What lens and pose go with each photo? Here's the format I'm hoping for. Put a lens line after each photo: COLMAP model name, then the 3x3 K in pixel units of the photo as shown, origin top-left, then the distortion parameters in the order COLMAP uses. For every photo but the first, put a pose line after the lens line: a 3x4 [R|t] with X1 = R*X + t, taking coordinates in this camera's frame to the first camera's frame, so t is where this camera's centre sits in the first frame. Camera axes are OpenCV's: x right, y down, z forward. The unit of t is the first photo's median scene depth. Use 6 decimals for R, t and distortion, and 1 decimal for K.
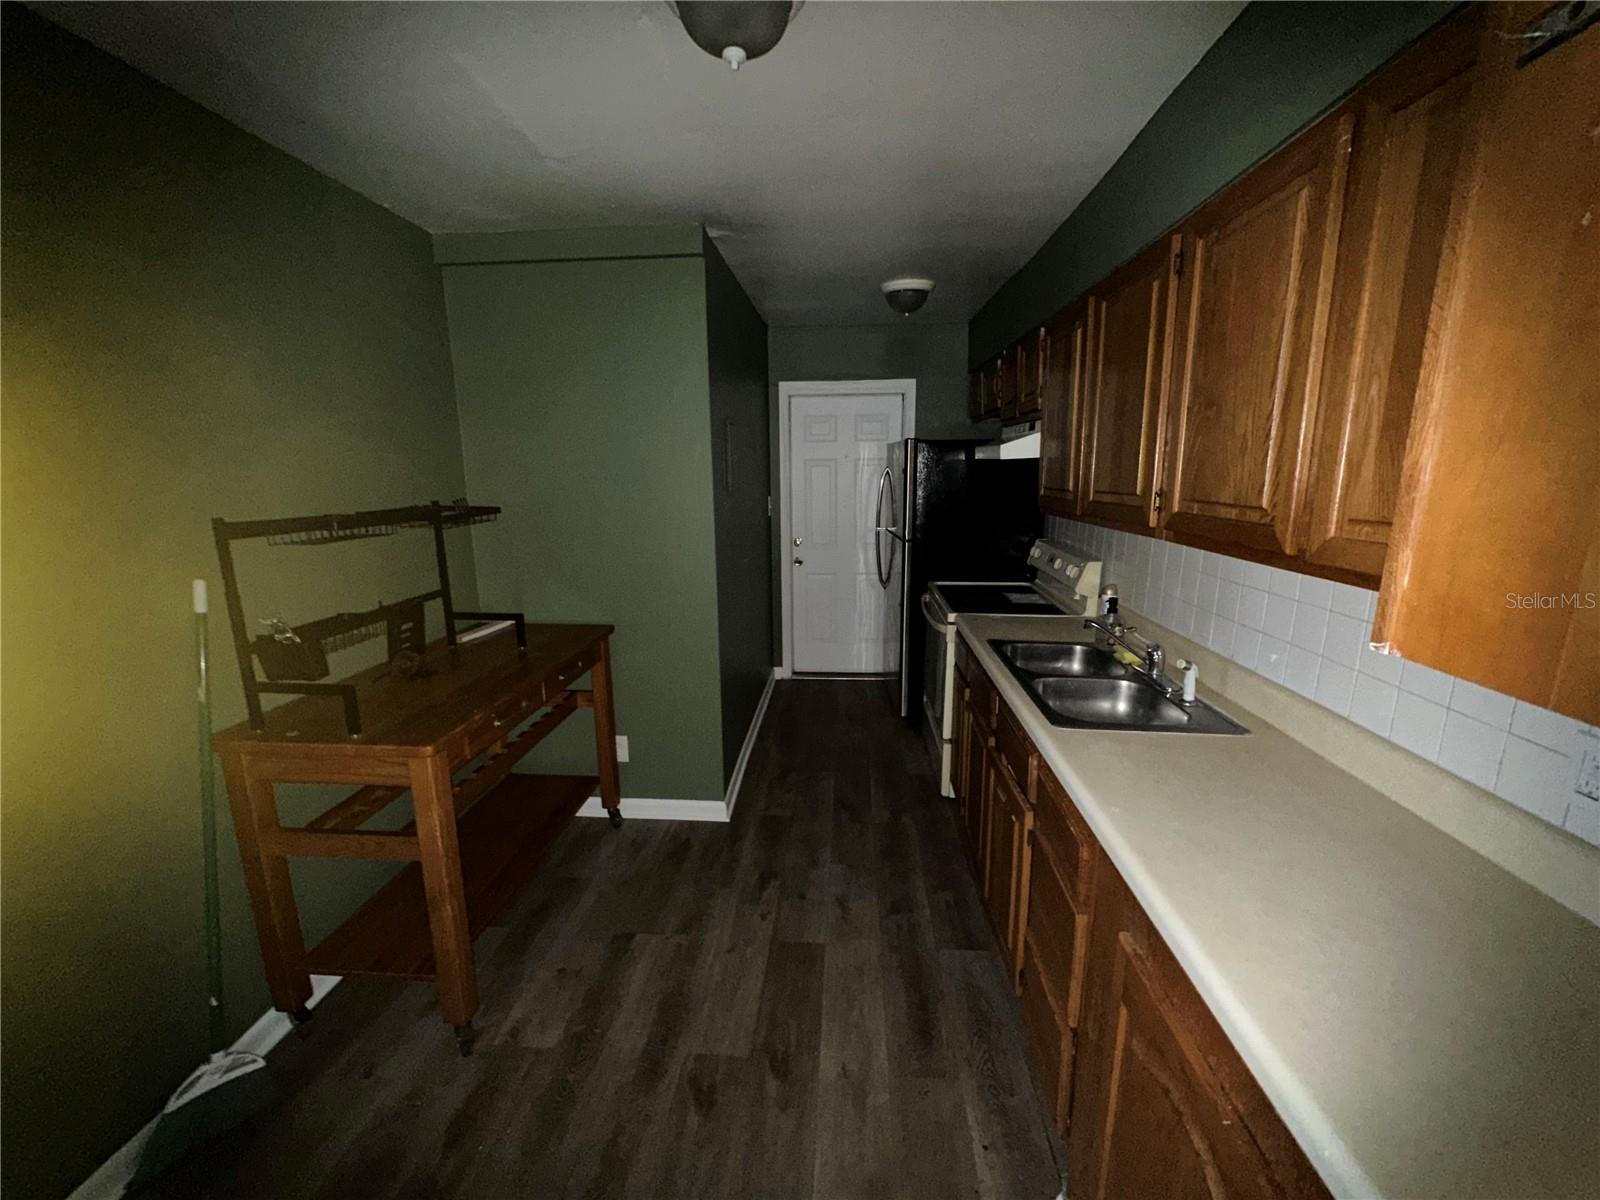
lens RADIAL K [[643.3, 0, 790.0], [0, 643.3, 604.1], [0, 0, 1]] dist [-0.003668, -0.000238]
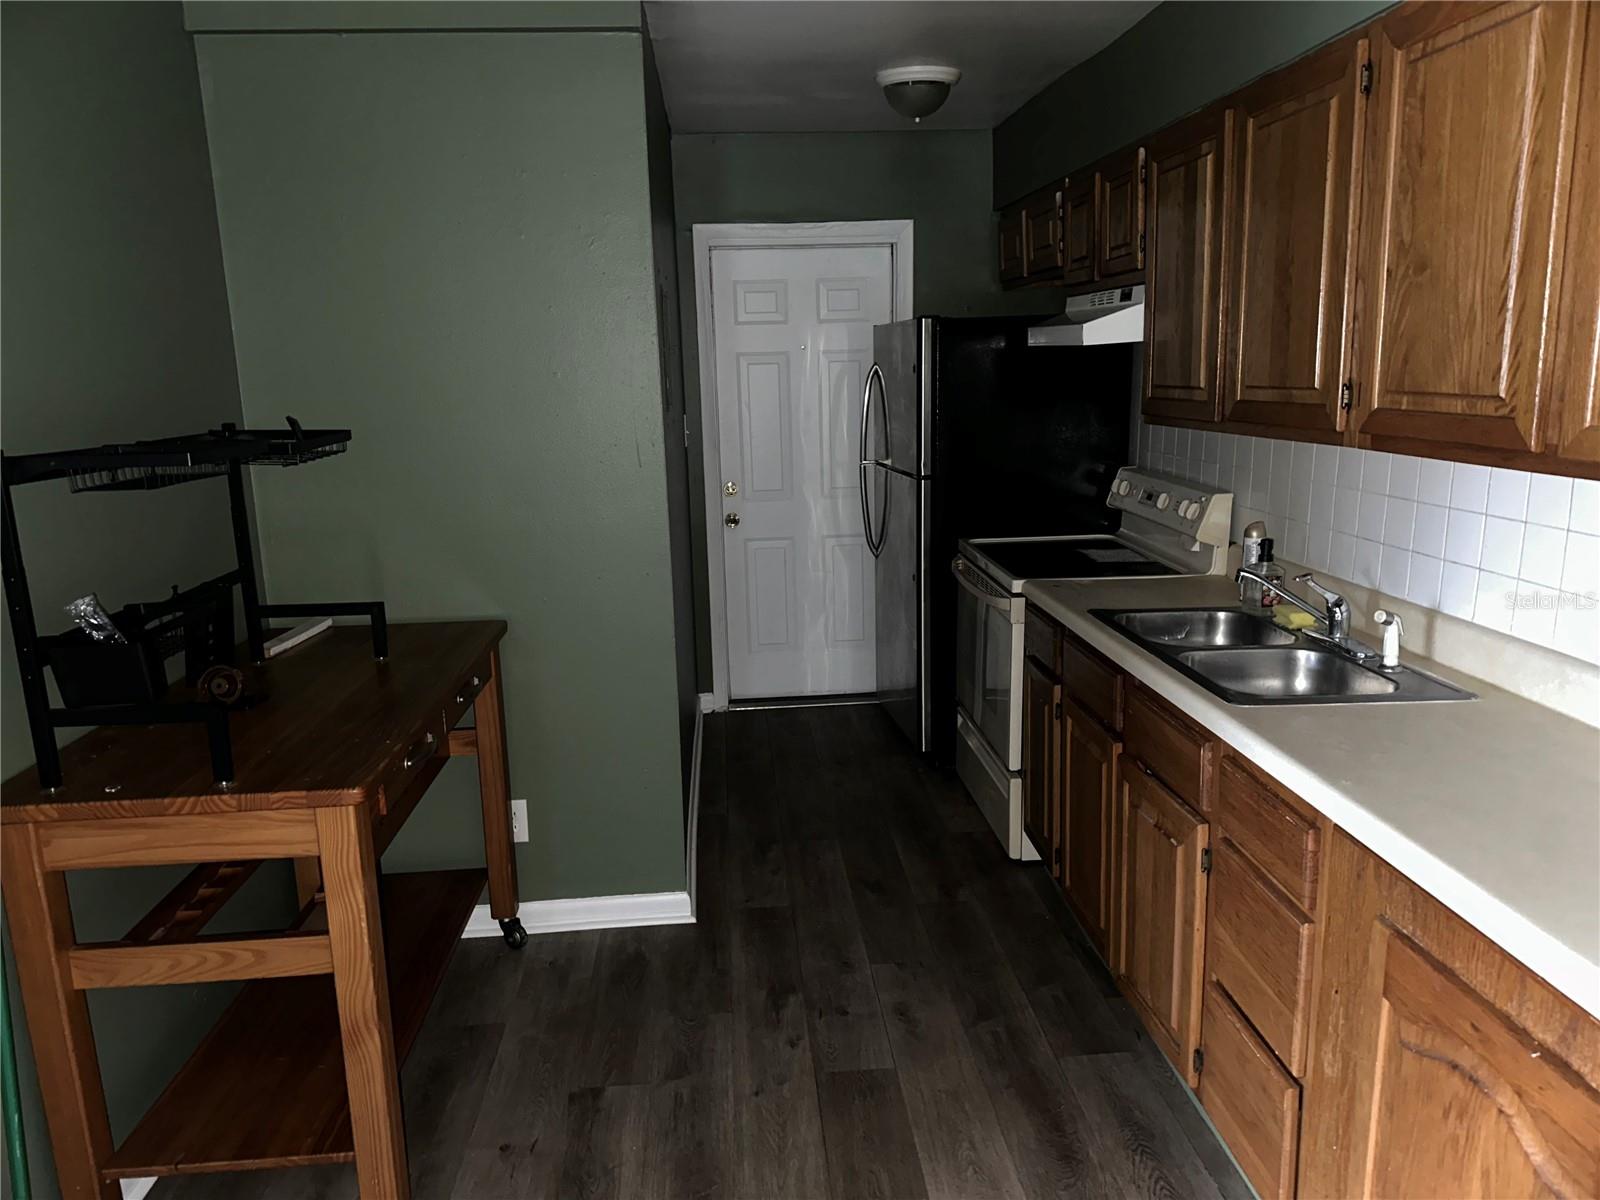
lens RADIAL K [[1124.8, 0, 796.4], [0, 1124.8, 611.4], [0, 0, 1]] dist [0.066139, -0.068762]
pose [[0.987878, -0.047184, 0.147890, -0.172477], [0.046689, 0.998886, 0.006817, 0.032816], [-0.148047, 0.000170, 0.988980, -0.137679]]
